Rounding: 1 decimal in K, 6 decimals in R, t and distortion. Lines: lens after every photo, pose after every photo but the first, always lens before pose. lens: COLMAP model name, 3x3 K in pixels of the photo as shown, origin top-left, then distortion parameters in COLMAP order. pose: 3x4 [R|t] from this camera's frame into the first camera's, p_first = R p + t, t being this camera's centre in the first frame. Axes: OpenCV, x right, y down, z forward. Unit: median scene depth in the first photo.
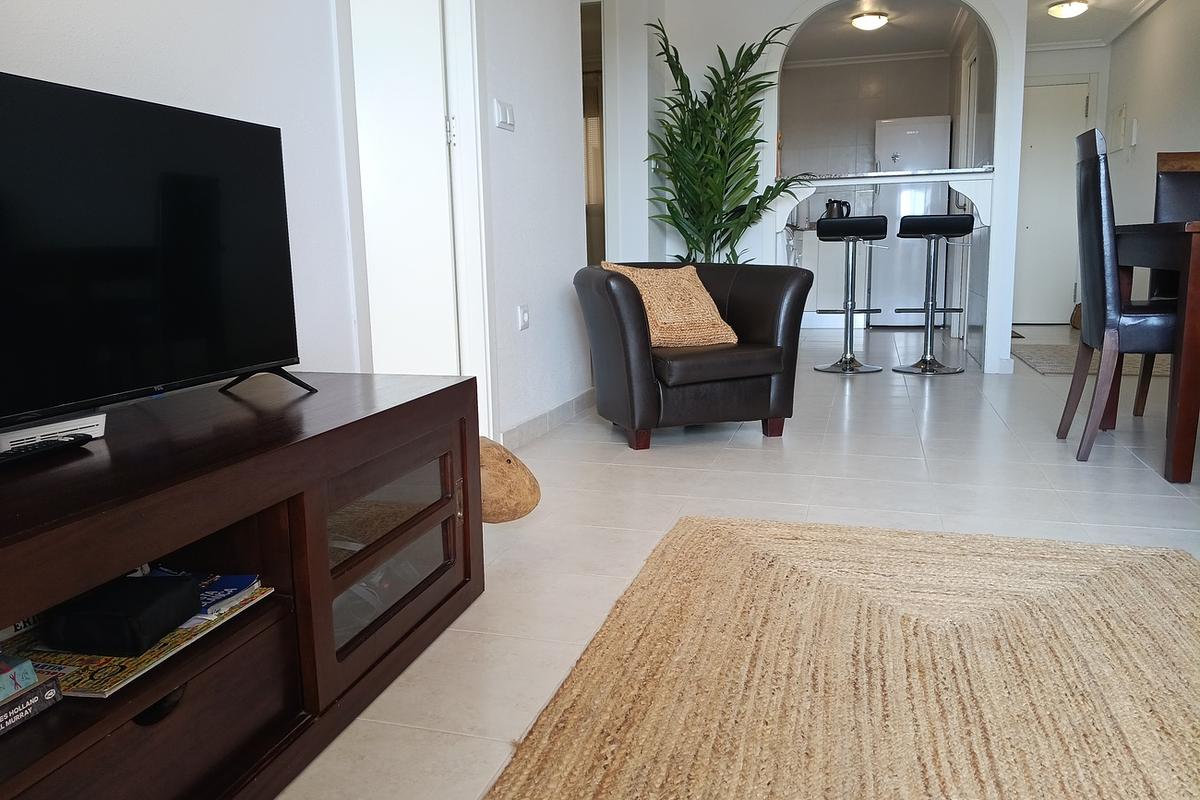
lens RADIAL K [[897.3, 0, 607.7], [0, 897.3, 399.3], [0, 0, 1]] dist [0.063926, -0.119315]
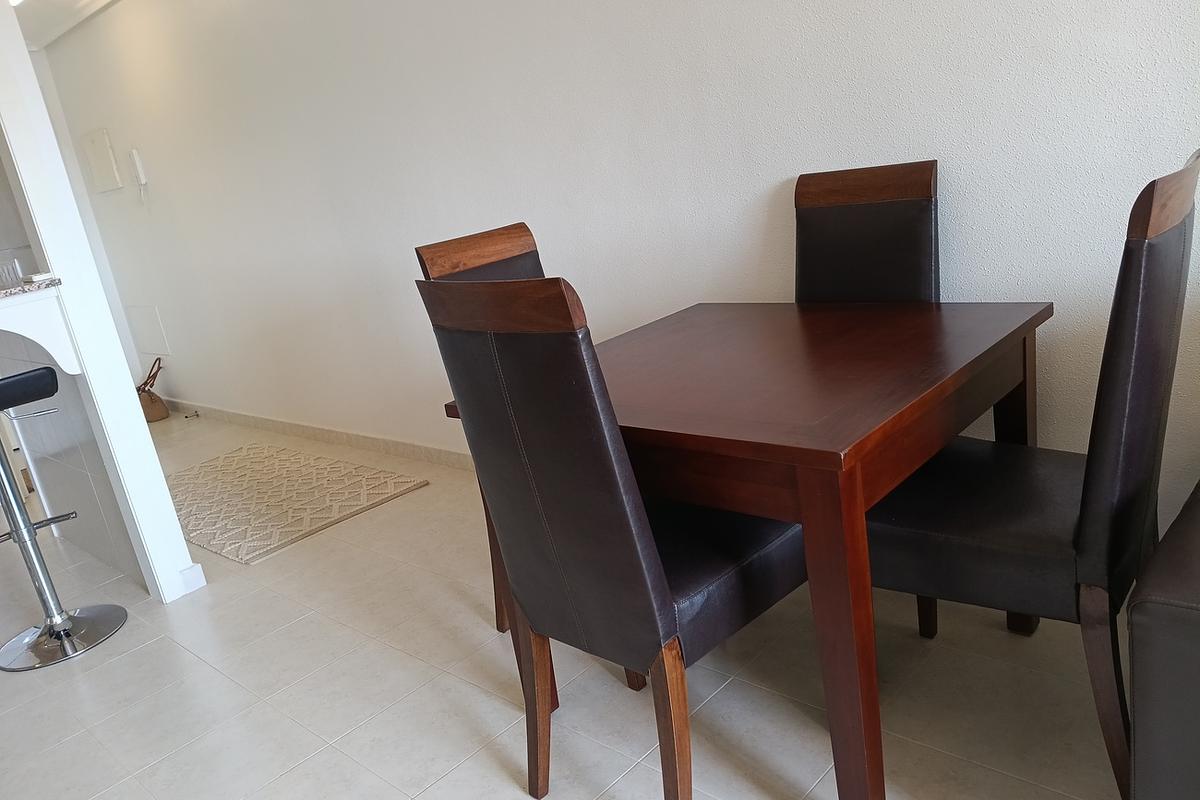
lens RADIAL K [[897.3, 0, 597.3], [0, 897.3, 395.4], [0, 0, 1]] dist [0.063926, -0.119315]
pose [[0.452044, -0.299182, 0.840325, 0.084363], [0.298817, 0.938431, 0.173365, -0.178673], [-0.840455, 0.172735, 0.513613, 0.429886]]
